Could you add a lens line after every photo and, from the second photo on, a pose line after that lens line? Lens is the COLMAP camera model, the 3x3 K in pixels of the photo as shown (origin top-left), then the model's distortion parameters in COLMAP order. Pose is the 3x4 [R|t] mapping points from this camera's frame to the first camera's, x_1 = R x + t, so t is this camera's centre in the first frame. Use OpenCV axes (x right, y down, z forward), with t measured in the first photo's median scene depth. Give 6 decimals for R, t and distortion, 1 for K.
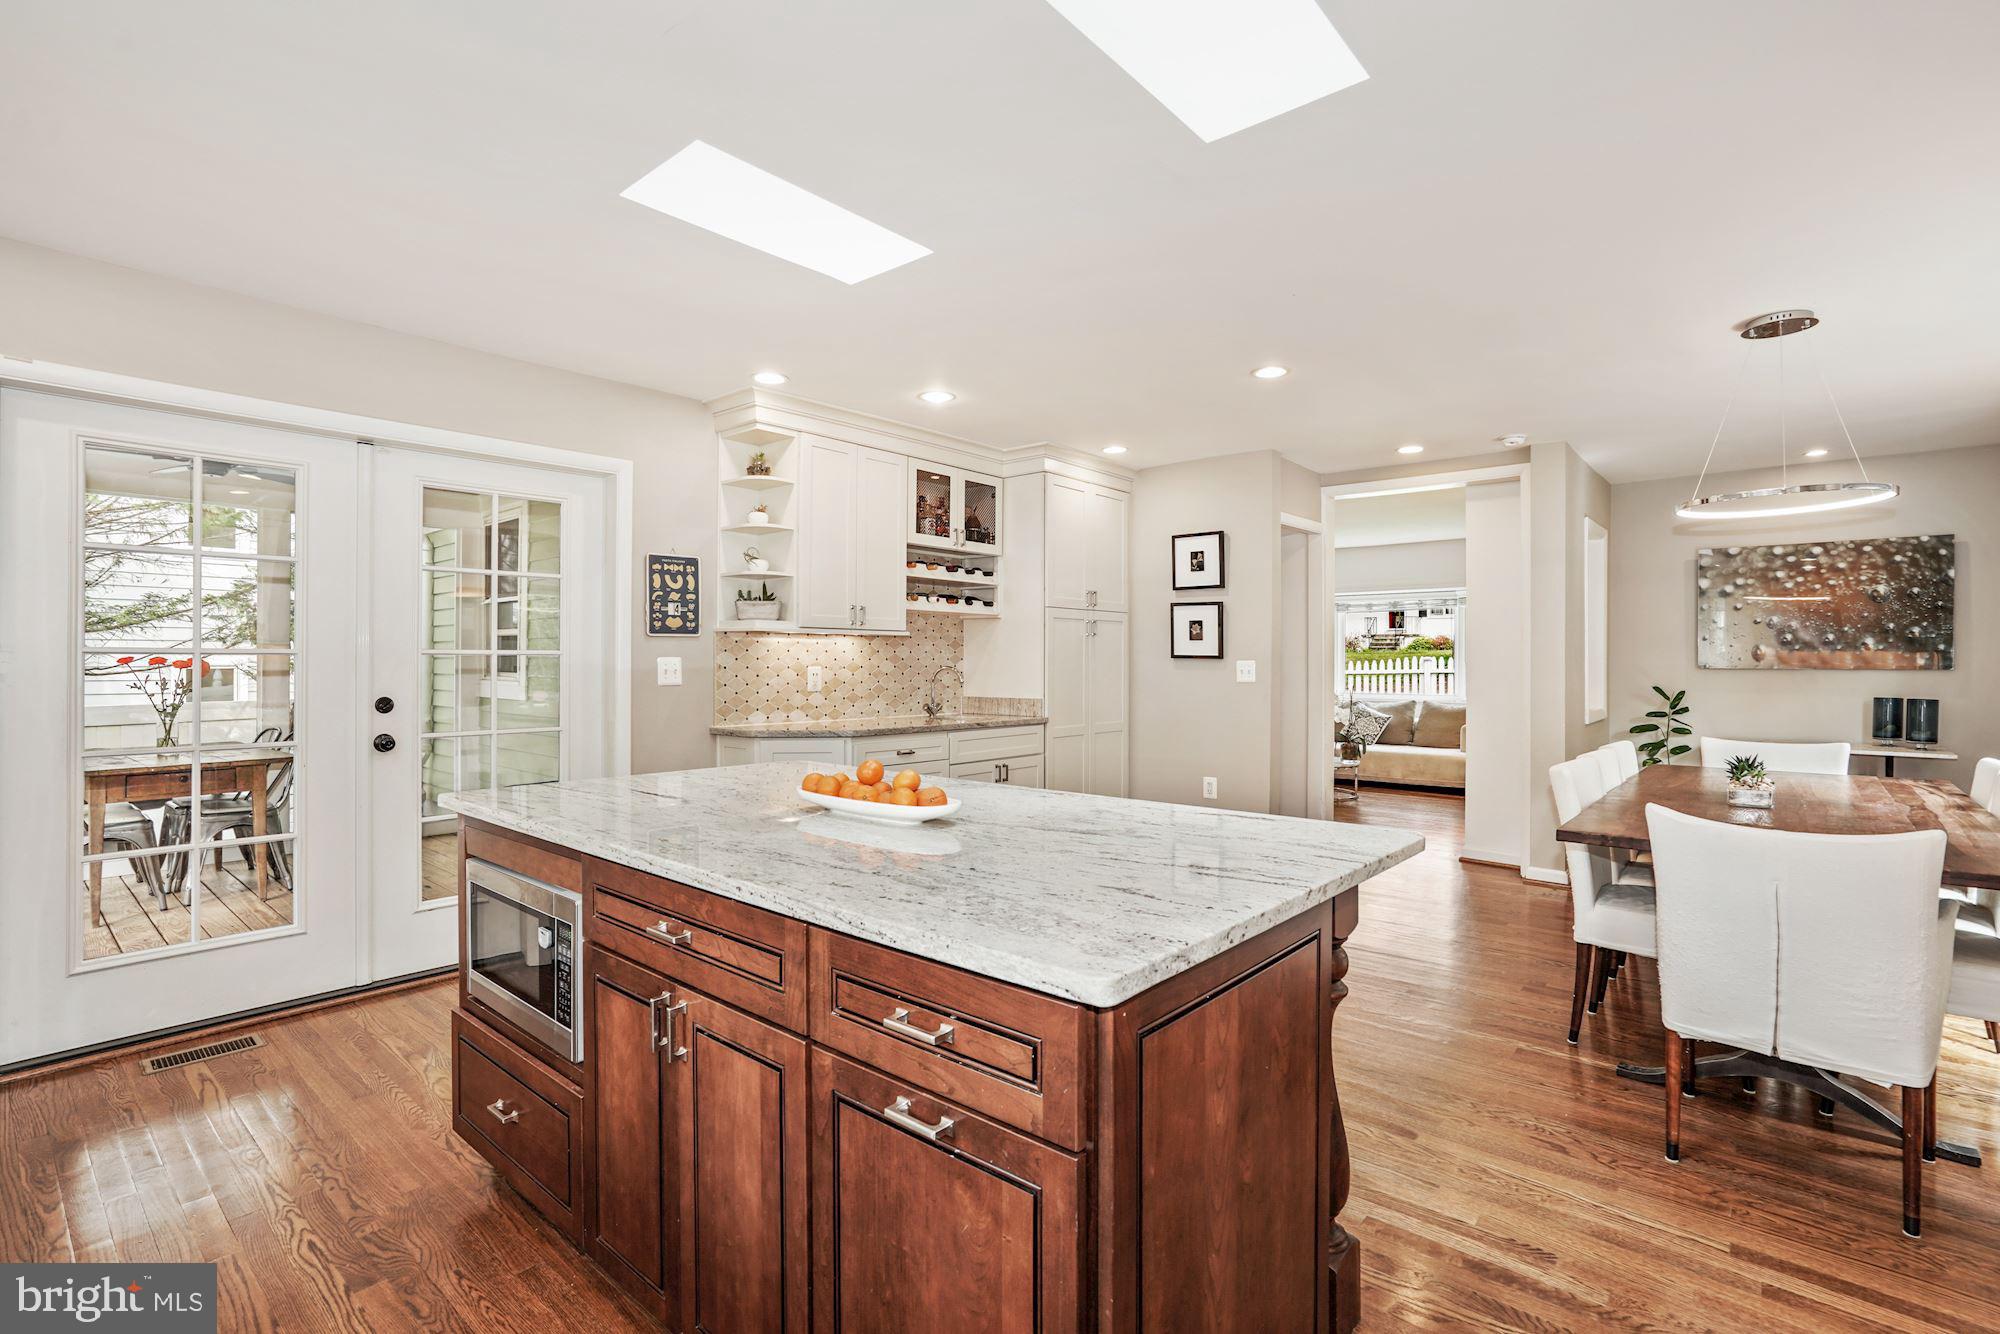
lens RADIAL K [[912.2, 0, 1000.8], [0, 912.2, 665.3], [0, 0, 1]] dist [-0.016912, 0.001397]
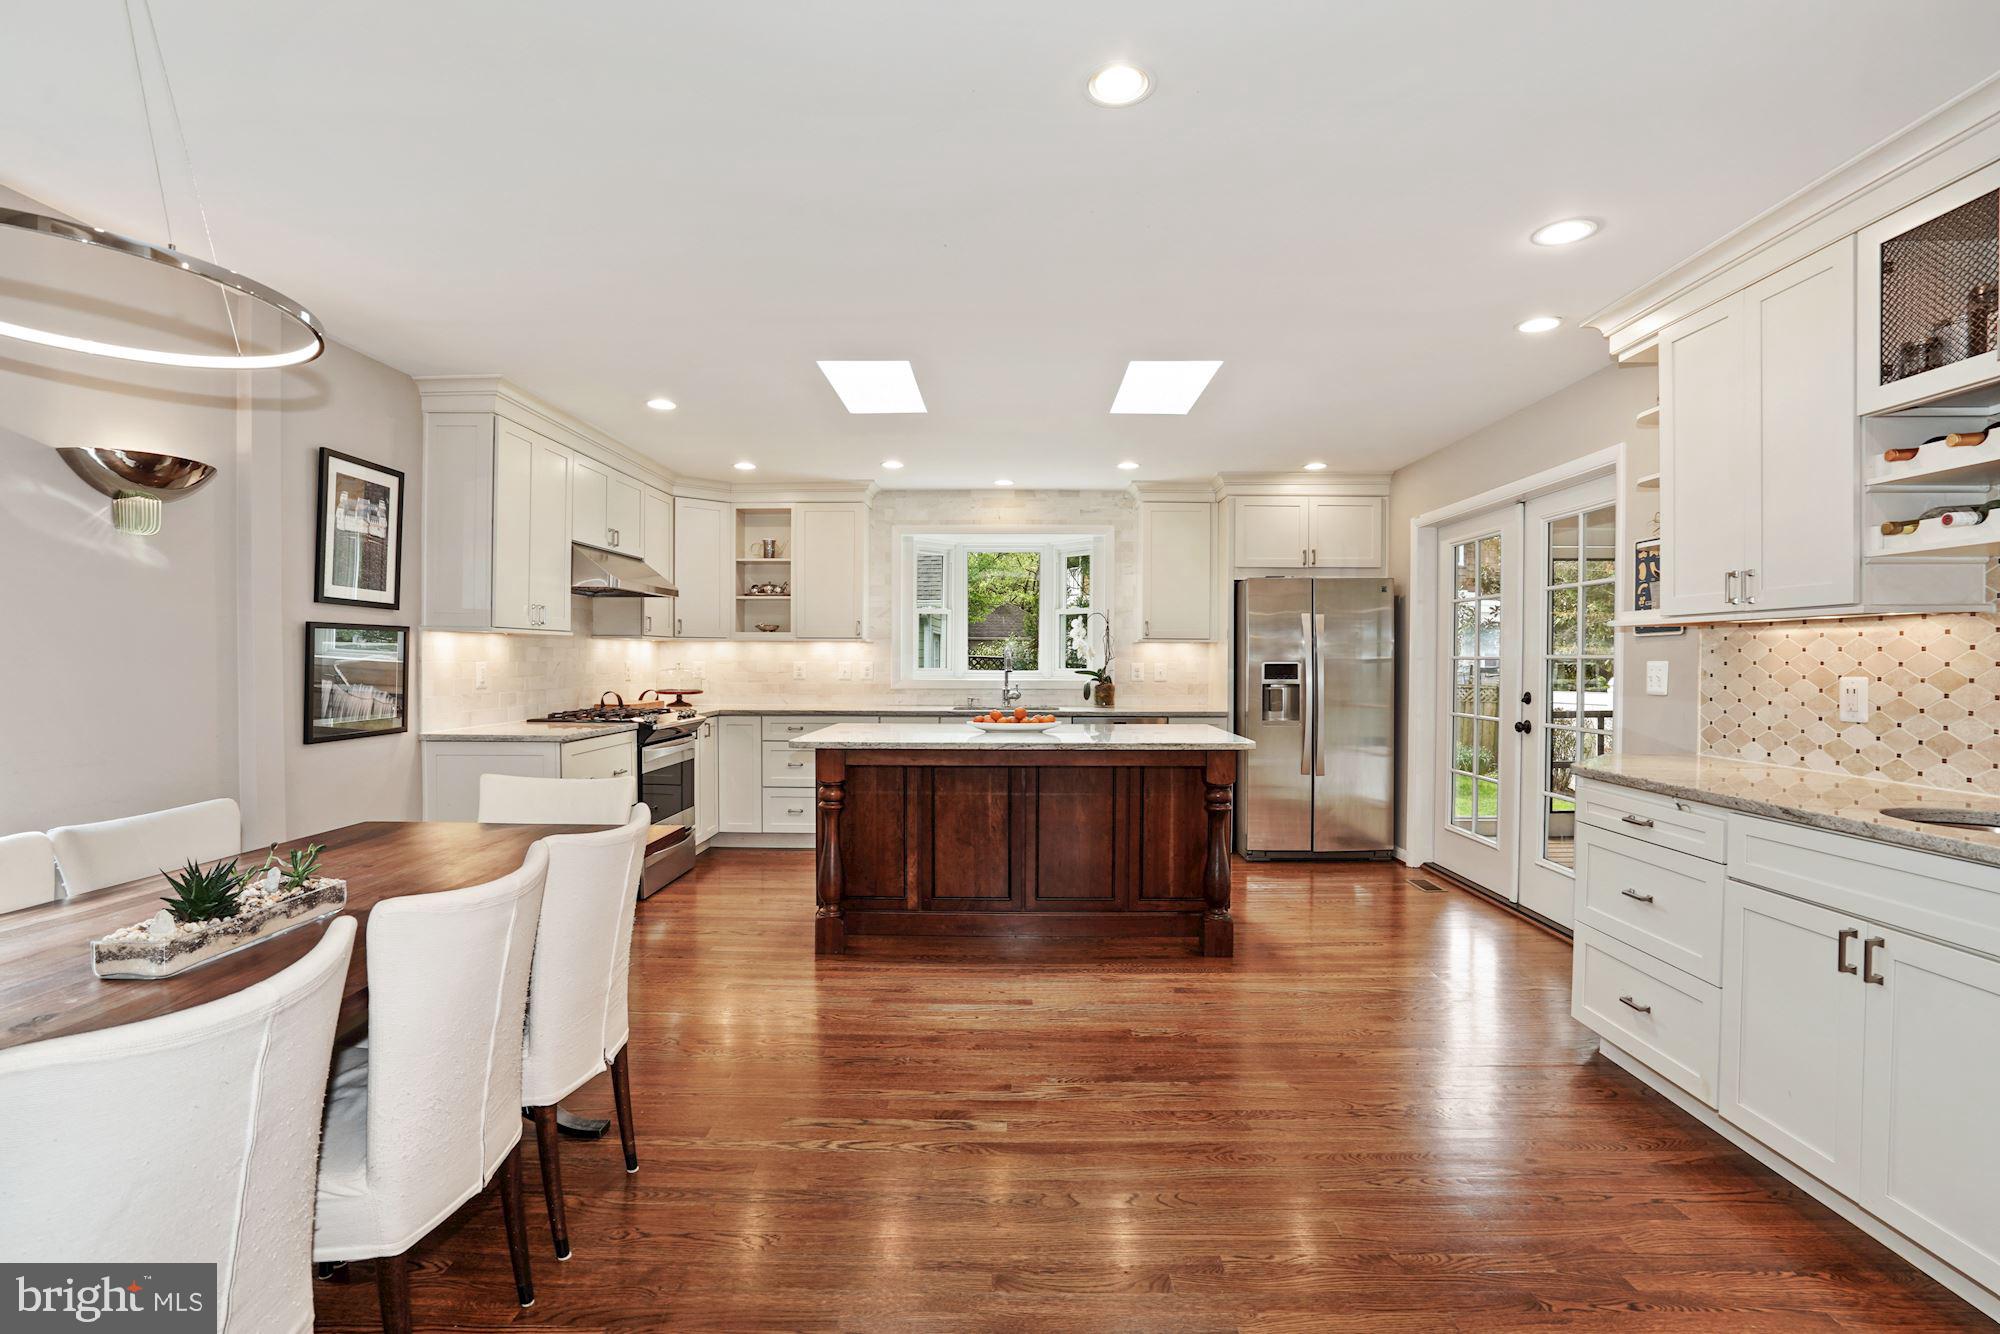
lens RADIAL K [[912.2, 0, 1004.1], [0, 912.2, 662.2], [0, 0, 1]] dist [-0.016912, 0.001397]
pose [[-0.765563, 0.000571, -0.643361, 0.300120], [-0.003442, 0.999982, 0.004984, -0.004758], [0.643352, 0.006030, -0.765547, 0.607264]]
